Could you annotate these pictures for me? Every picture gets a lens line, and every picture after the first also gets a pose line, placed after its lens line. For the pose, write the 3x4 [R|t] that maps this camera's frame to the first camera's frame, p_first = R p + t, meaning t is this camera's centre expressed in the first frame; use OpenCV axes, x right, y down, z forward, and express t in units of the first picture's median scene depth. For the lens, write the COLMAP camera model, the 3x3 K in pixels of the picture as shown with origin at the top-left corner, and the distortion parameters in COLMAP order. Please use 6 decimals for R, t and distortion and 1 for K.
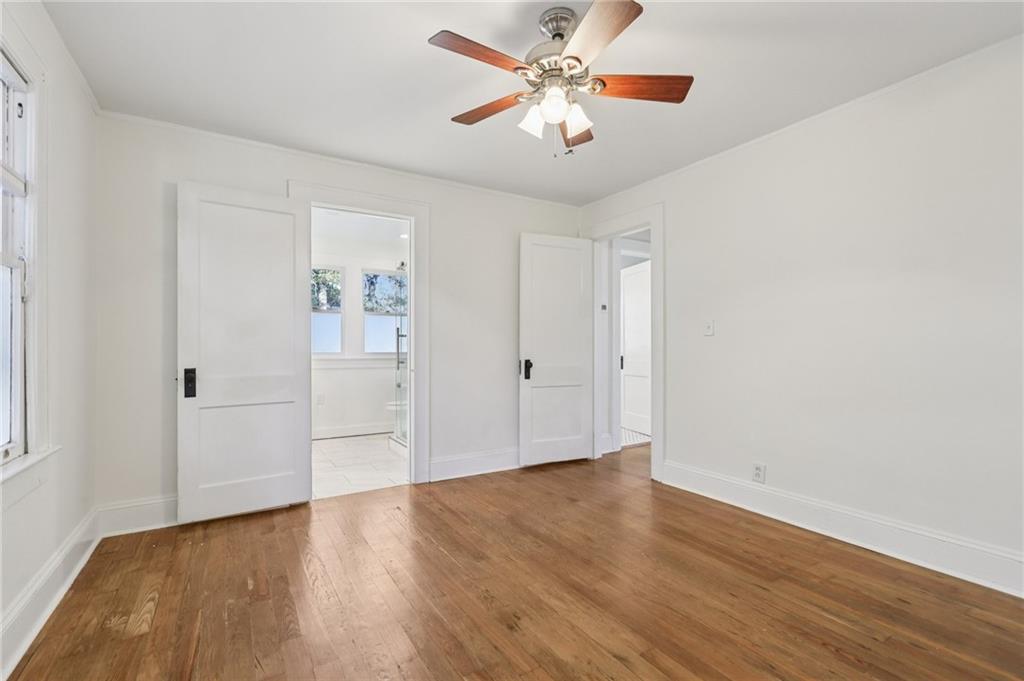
lens RADIAL K [[457.6, 0, 514.9], [0, 457.6, 346.5], [0, 0, 1]] dist [-0.004419, 0.002000]
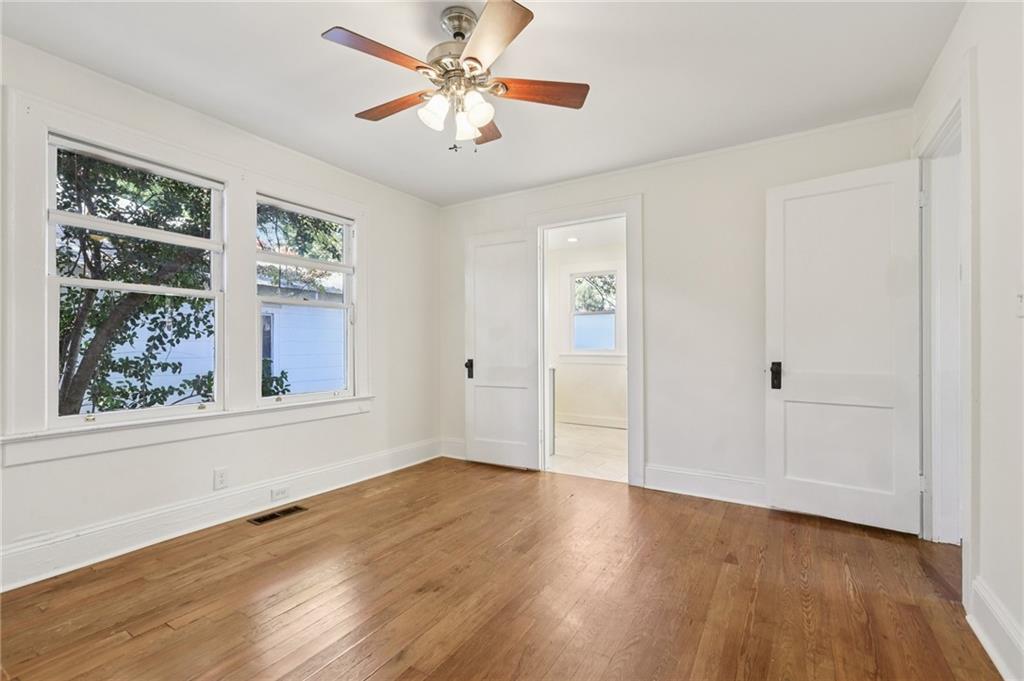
lens RADIAL K [[457.6, 0, 514.7], [0, 457.6, 343.8], [0, 0, 1]] dist [-0.004419, 0.002000]
pose [[0.447847, -0.004655, -0.894098, 0.737718], [0.001987, 0.999989, -0.004211, 0.003892], [0.894108, 0.000109, 0.447852, 0.462461]]
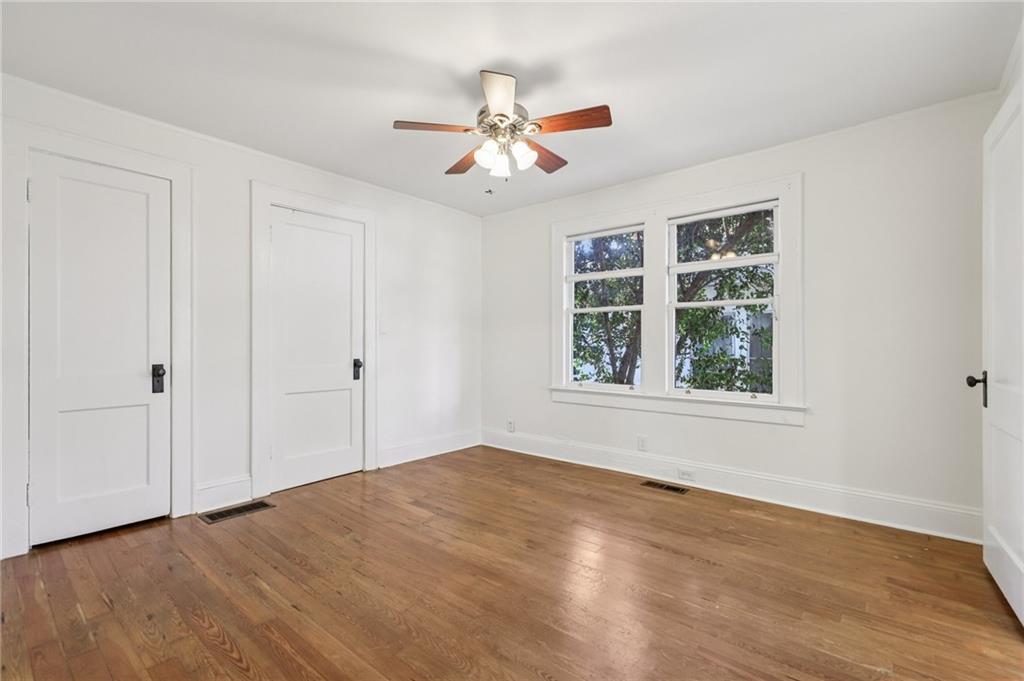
lens RADIAL K [[457.6, 0, 515.5], [0, 457.6, 342.6], [0, 0, 1]] dist [-0.004419, 0.002000]
pose [[-0.951588, 0.000146, -0.307377, 0.312743], [0.001420, 0.999991, -0.003920, 0.000232], [0.307374, -0.004167, -0.951580, 1.549445]]
